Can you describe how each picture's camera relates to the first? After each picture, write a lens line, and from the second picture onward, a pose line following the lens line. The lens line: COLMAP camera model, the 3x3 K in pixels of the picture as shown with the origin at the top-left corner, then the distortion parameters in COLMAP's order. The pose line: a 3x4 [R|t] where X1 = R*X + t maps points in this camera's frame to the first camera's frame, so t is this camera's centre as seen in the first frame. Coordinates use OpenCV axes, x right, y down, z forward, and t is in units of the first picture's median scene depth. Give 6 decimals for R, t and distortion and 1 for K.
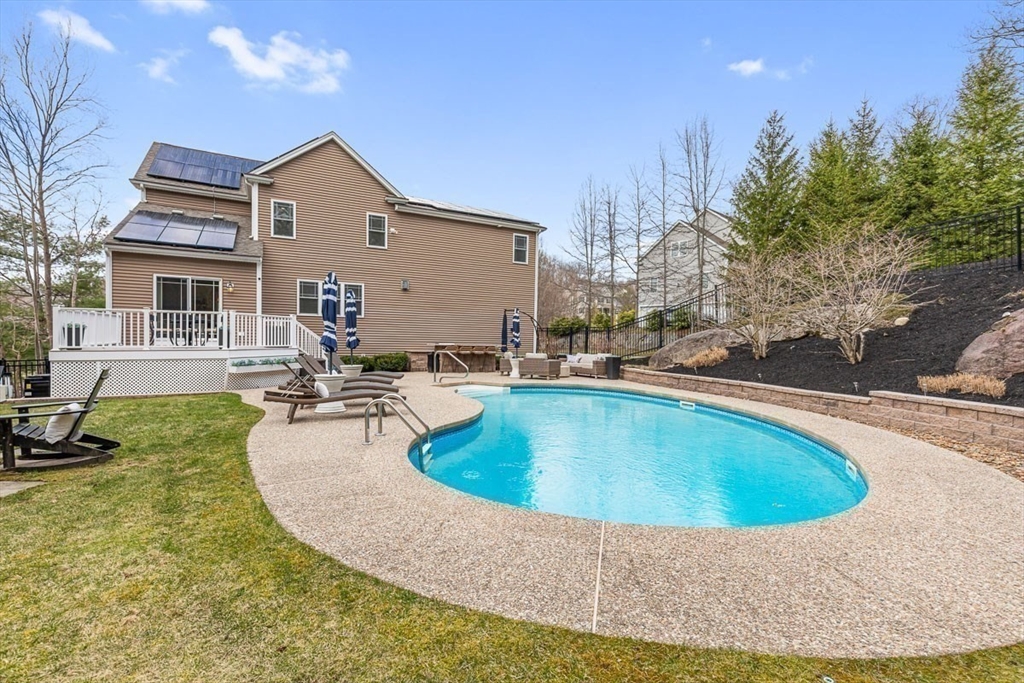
lens RADIAL K [[470.3, 0, 512.0], [0, 470.3, 341.5], [0, 0, 1]] dist [0.001641, -0.000048]
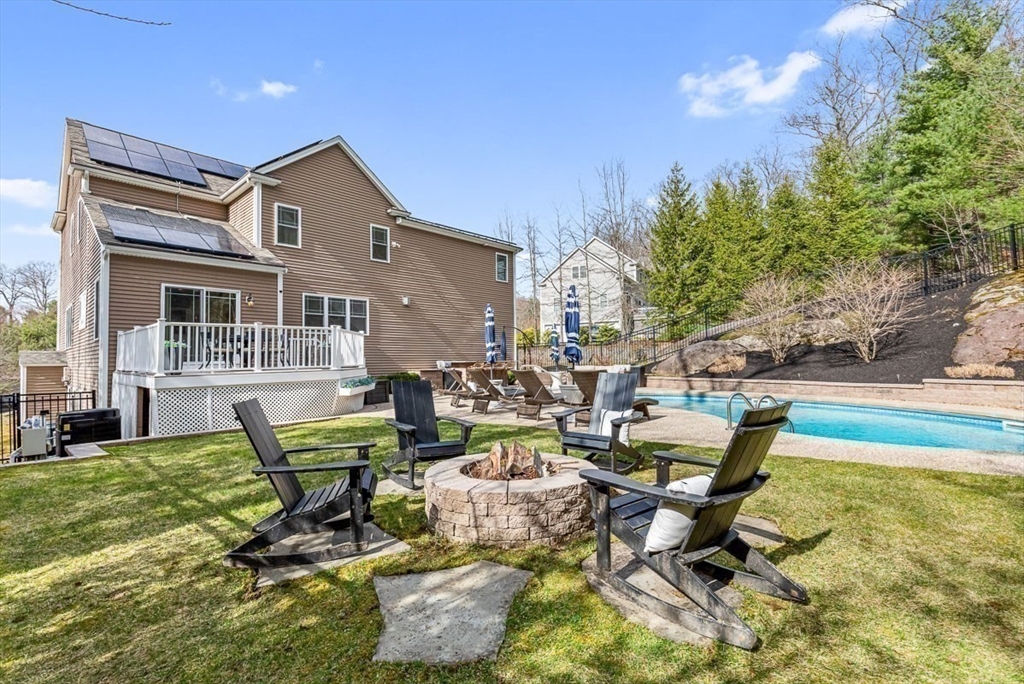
lens RADIAL K [[466.0, 0, 512.0], [0, 466.0, 342.0], [0, 0, 1]] dist [-0.001462, -0.000166]
pose [[0.946826, -0.016433, 0.321327, -0.373497], [0.029331, 0.998945, -0.035341, 0.003771], [-0.320407, 0.042887, 0.946309, 0.037411]]
